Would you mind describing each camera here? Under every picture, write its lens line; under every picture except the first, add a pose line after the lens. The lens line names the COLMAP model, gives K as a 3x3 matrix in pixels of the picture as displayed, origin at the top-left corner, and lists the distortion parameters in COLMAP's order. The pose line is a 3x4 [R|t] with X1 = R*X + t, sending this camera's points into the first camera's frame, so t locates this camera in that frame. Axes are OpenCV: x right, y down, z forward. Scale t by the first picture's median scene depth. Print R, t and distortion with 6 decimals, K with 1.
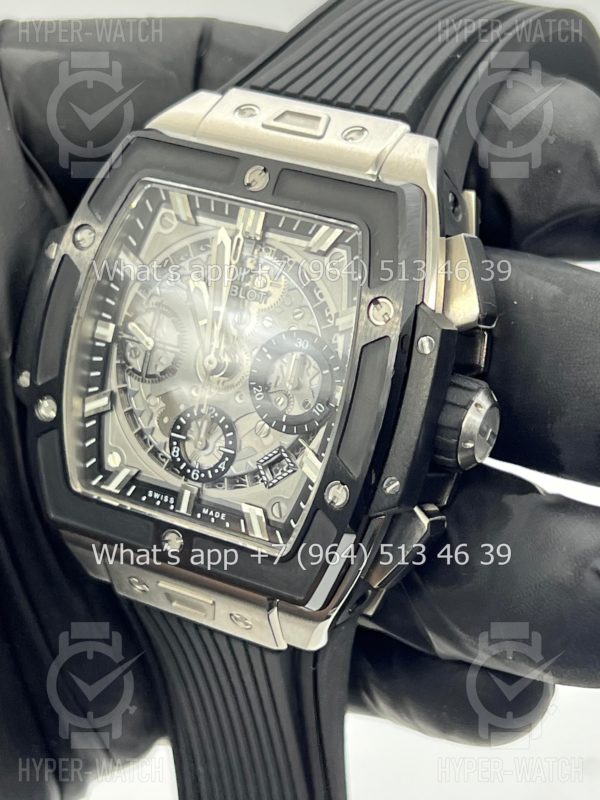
lens RADIAL K [[1942.9, 0, 300.0], [0, 1942.9, 400.0], [0, 0, 1]] dist [0.350891, -0.542432]
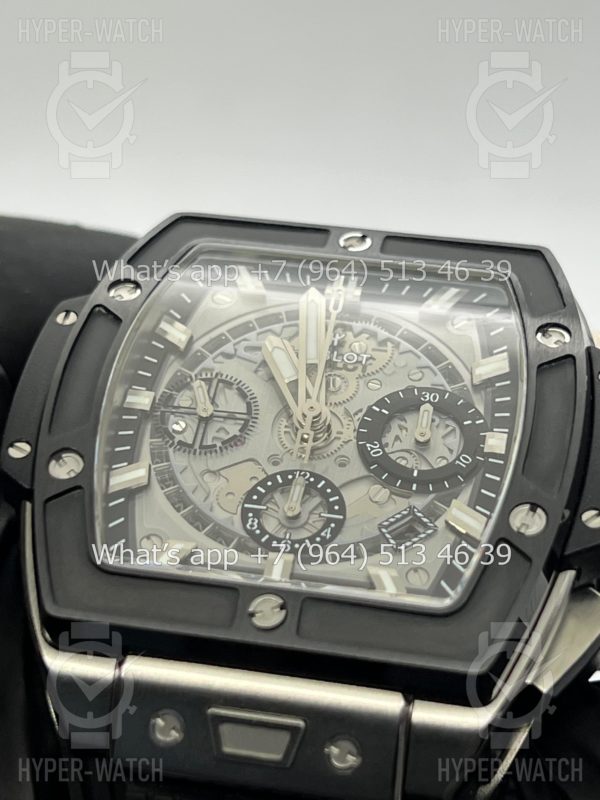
lens RADIAL K [[1942.9, 0, 300.0], [0, 1942.9, 400.0], [0, 0, 1]] dist [0.350891, -0.542432]
pose [[0.908920, 0.216531, 0.356340, -0.318445], [0.060010, 0.777767, -0.625681, 0.449177], [-0.412629, 0.590078, 0.693935, 0.458418]]
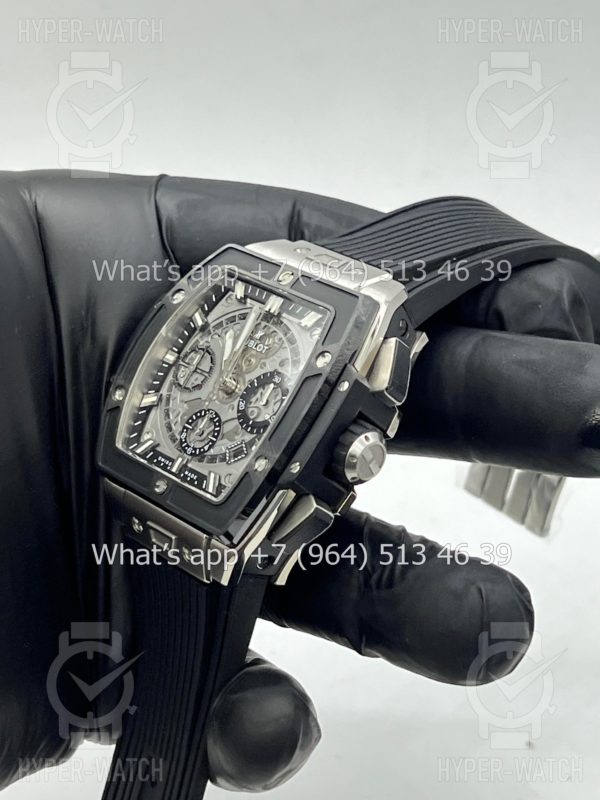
lens RADIAL K [[1942.9, 0, 300.0], [0, 1942.9, 400.0], [0, 0, 1]] dist [0.350891, -0.542432]
pose [[0.935942, 0.257585, -0.240132, 0.377893], [-0.315179, 0.916884, -0.244920, 0.344001], [0.157085, 0.304916, 0.939335, -0.417264]]
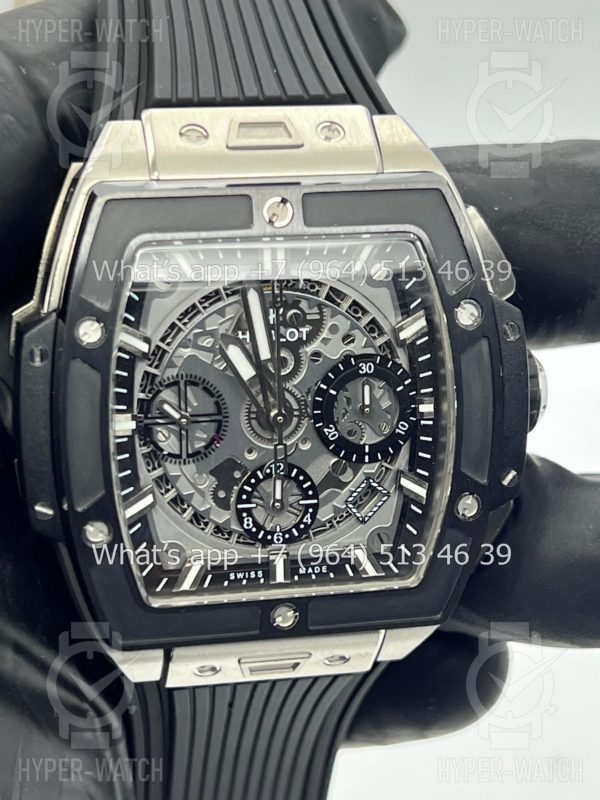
lens RADIAL K [[1942.9, 0, 300.0], [0, 1942.9, 400.0], [0, 0, 1]] dist [0.350891, -0.542432]
pose [[0.742861, -0.349038, 0.571253, -0.544658], [0.243870, 0.935782, 0.254637, -0.252405], [-0.623447, -0.049848, 0.780275, 0.280146]]
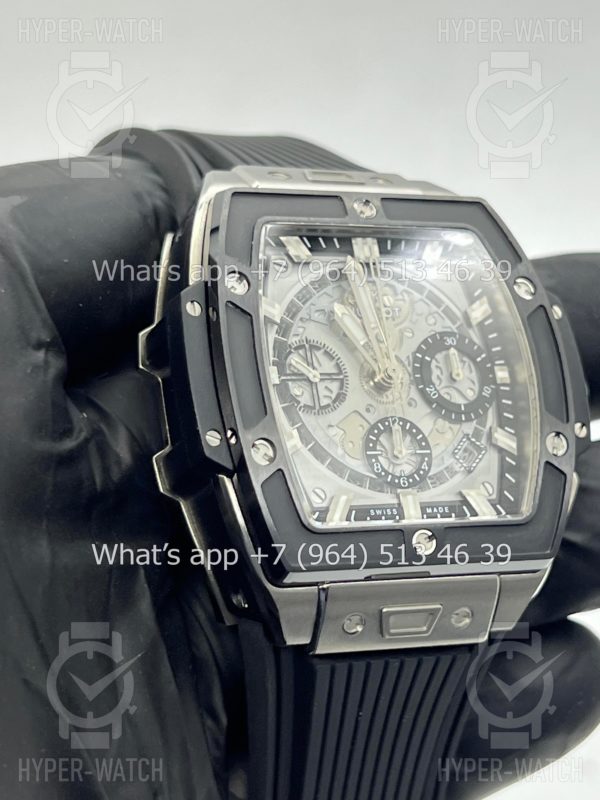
lens RADIAL K [[1942.9, 0, 300.0], [0, 1942.9, 400.0], [0, 0, 1]] dist [0.350891, -0.542432]
pose [[0.560904, -0.074946, 0.824482, -0.924494], [0.352965, 0.922494, -0.156271, 0.138912], [-0.748867, 0.378667, 0.543884, 0.463574]]
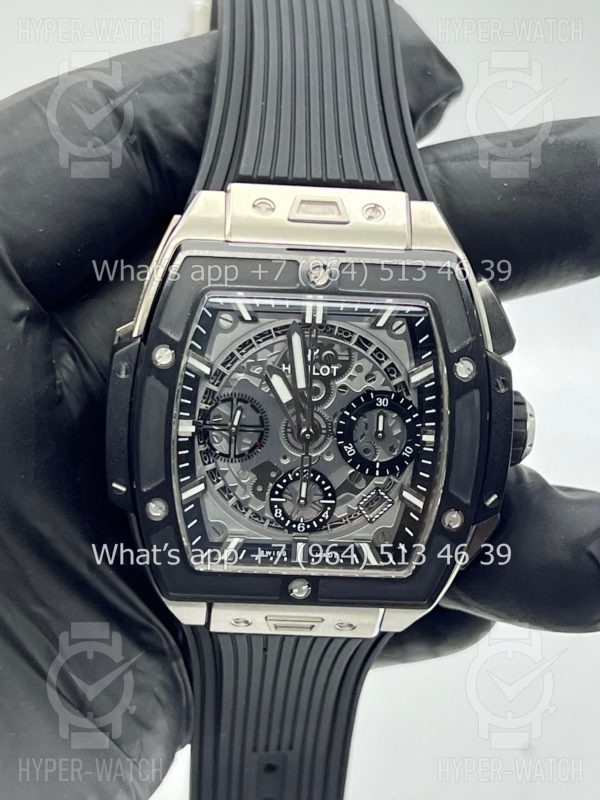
lens RADIAL K [[1942.9, 0, 300.0], [0, 1942.9, 400.0], [0, 0, 1]] dist [0.350891, -0.542432]
pose [[0.843589, -0.289022, 0.452576, -0.556389], [0.181608, 0.946694, 0.266062, -0.341944], [-0.505348, -0.142256, 0.851109, 0.020840]]
